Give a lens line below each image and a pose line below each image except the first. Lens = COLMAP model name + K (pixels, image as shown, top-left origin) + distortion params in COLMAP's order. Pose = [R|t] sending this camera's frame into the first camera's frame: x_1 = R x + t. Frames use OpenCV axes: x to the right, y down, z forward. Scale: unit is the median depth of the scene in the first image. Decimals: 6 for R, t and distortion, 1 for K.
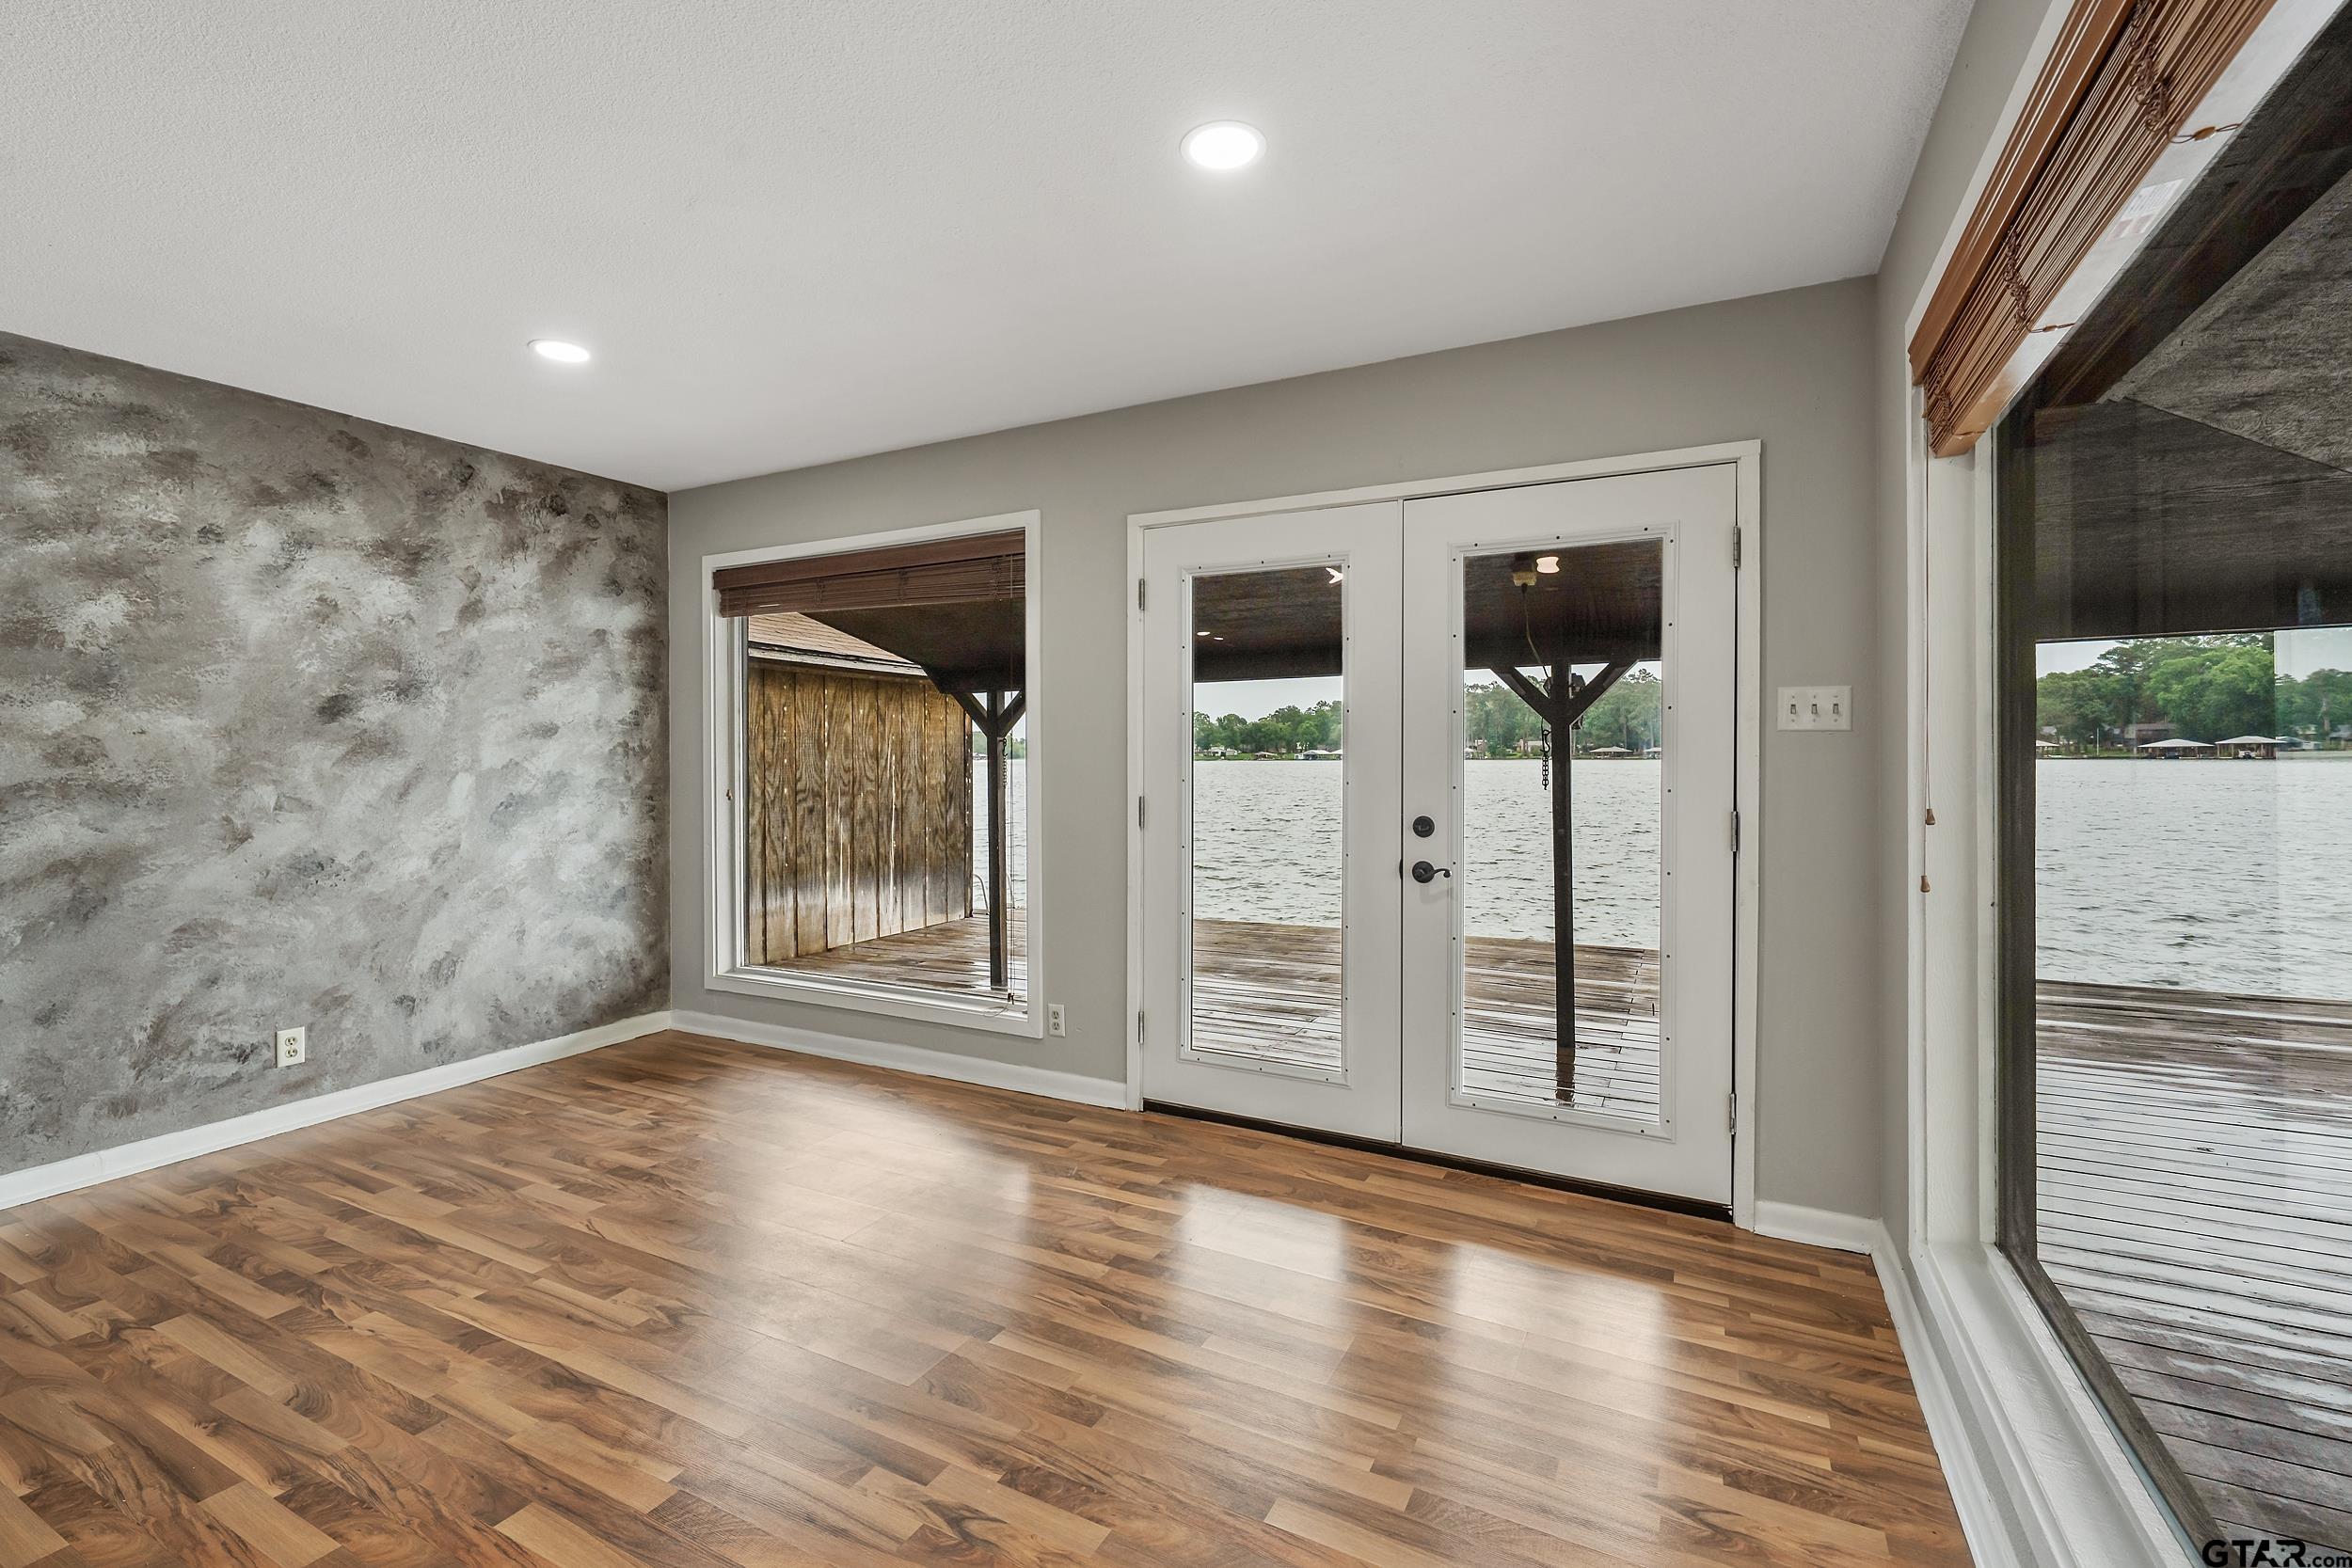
lens RADIAL K [[1025.9, 0, 1172.4], [0, 1025.9, 771.0], [0, 0, 1]] dist [0.004612, -0.000127]
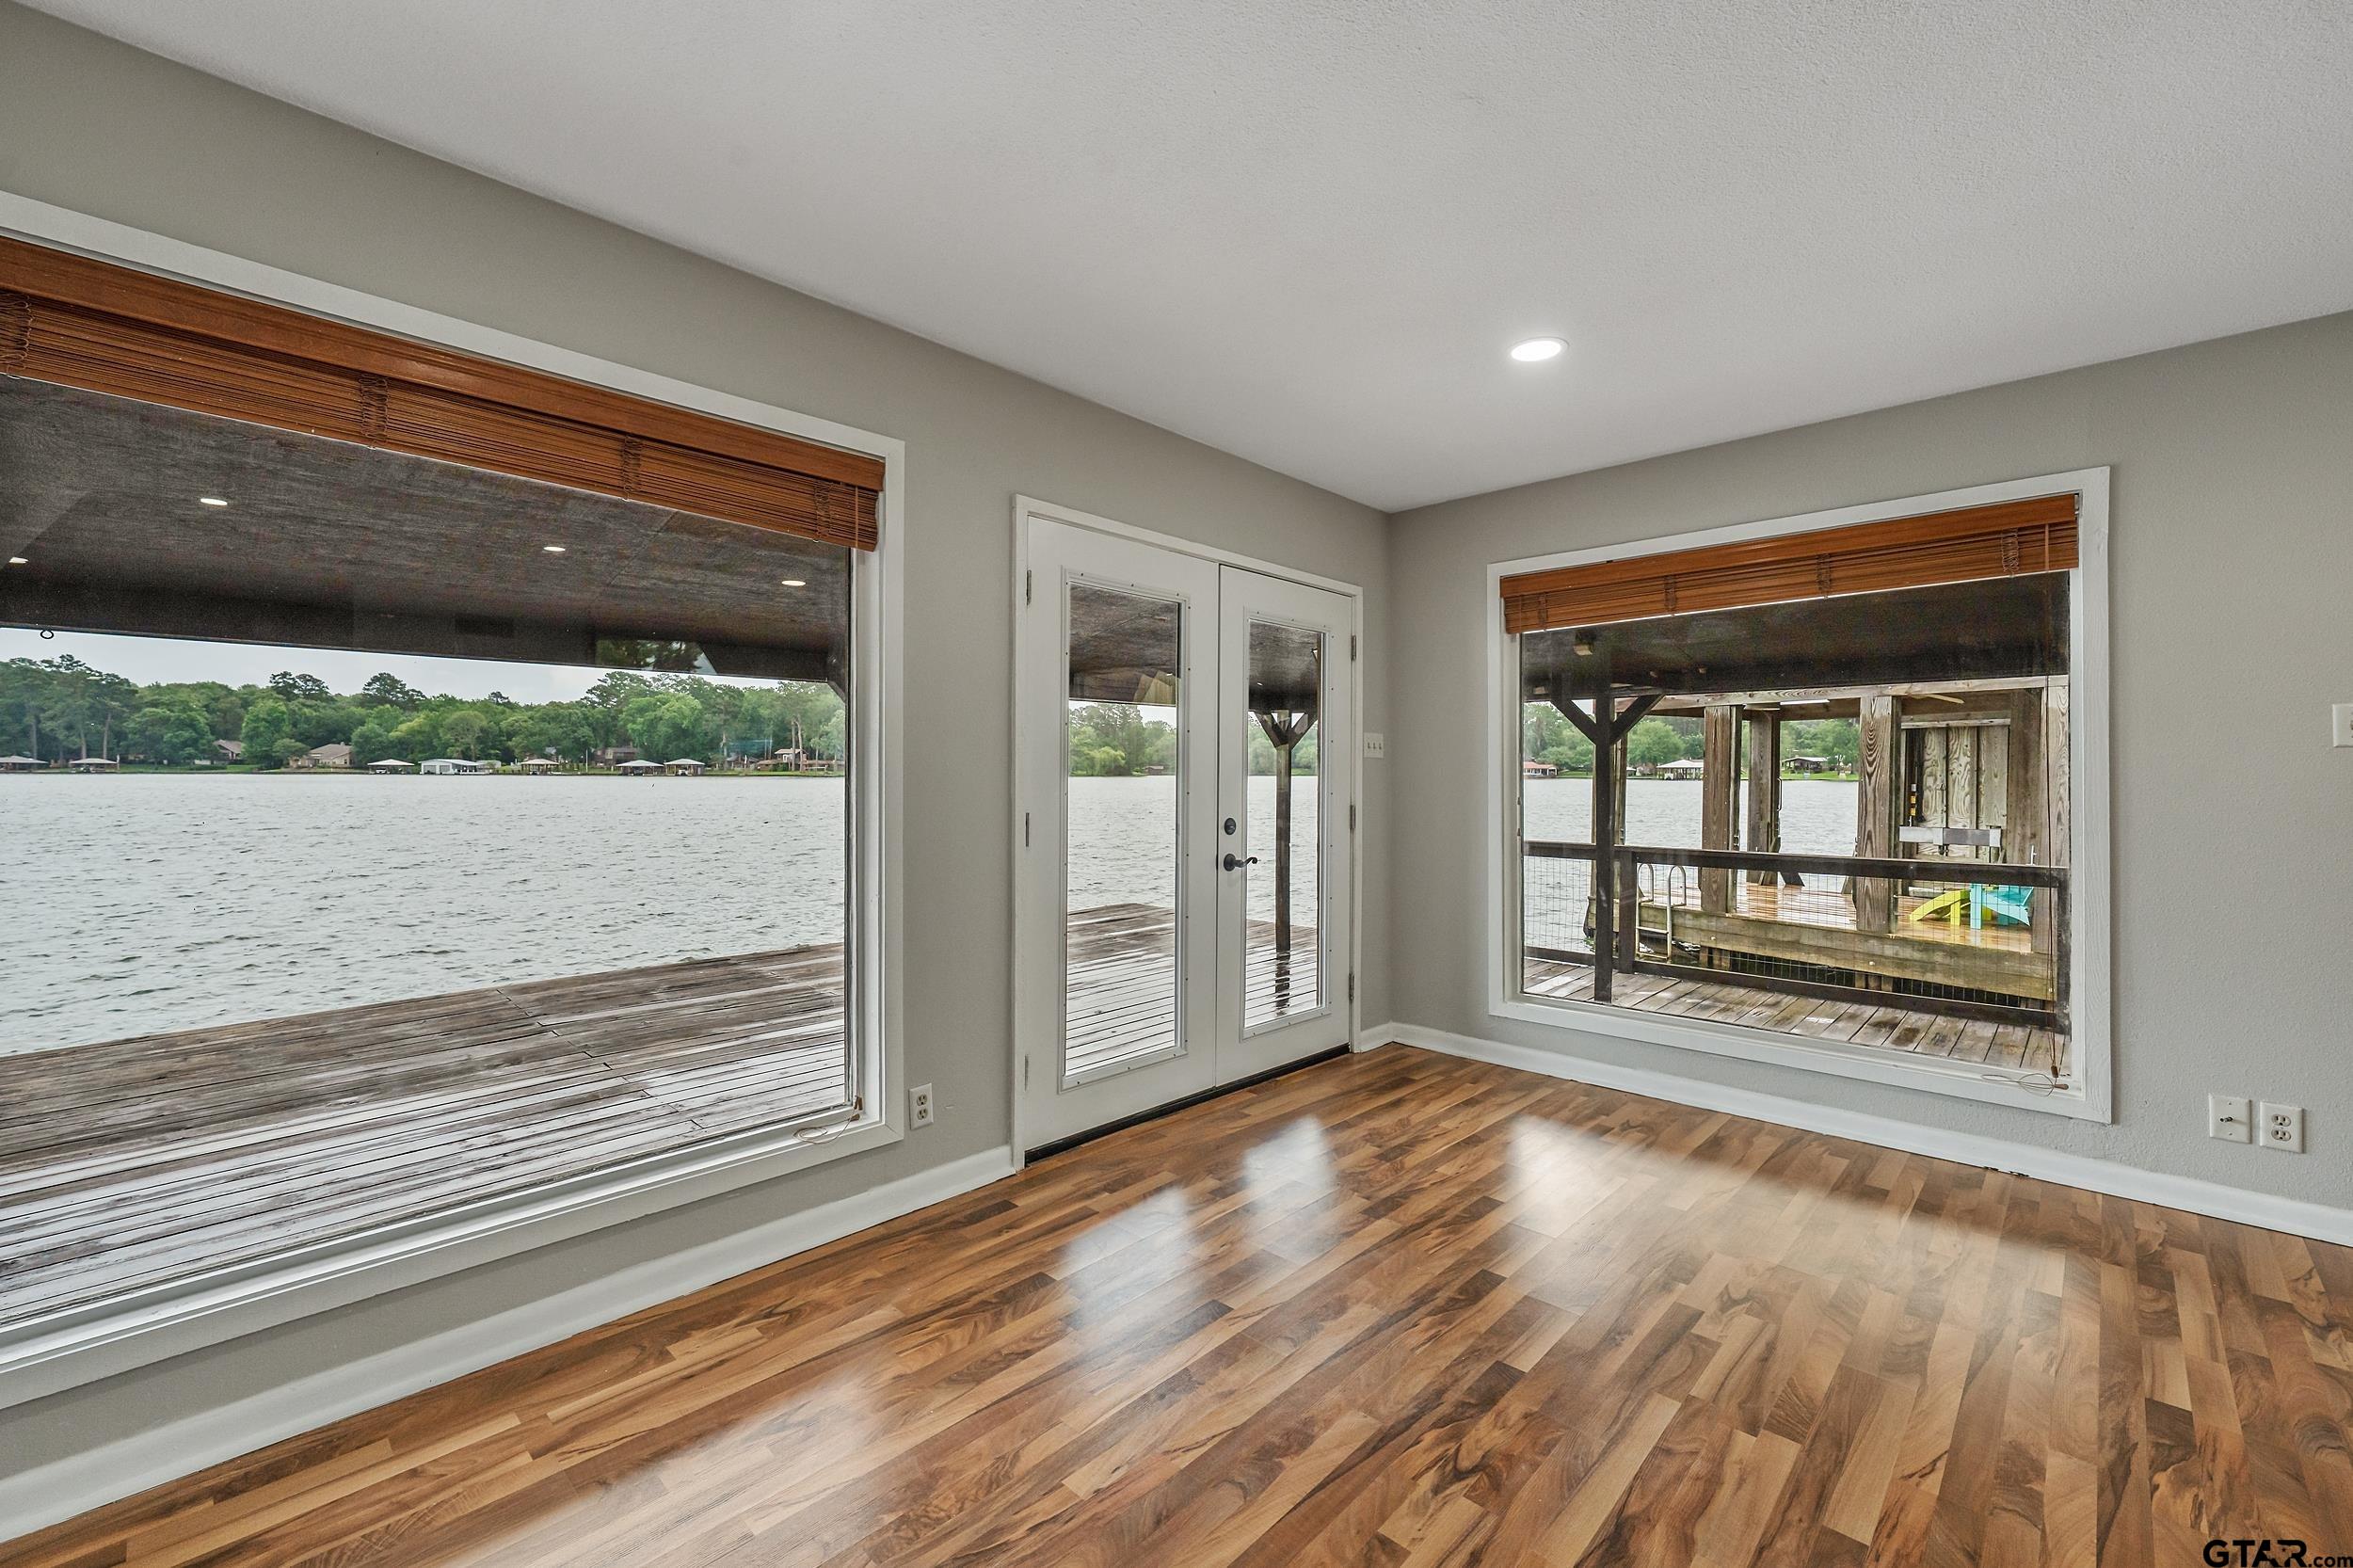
lens RADIAL K [[984.1, 0, 1167.9], [0, 984.1, 777.0], [0, 0, 1]] dist [-0.000579, 0.000176]
pose [[0.271098, 0.001408, 0.962551, -0.837352], [0.007754, 0.999963, -0.003647, -0.002453], [-0.962521, 0.008452, 0.271077, 0.662661]]
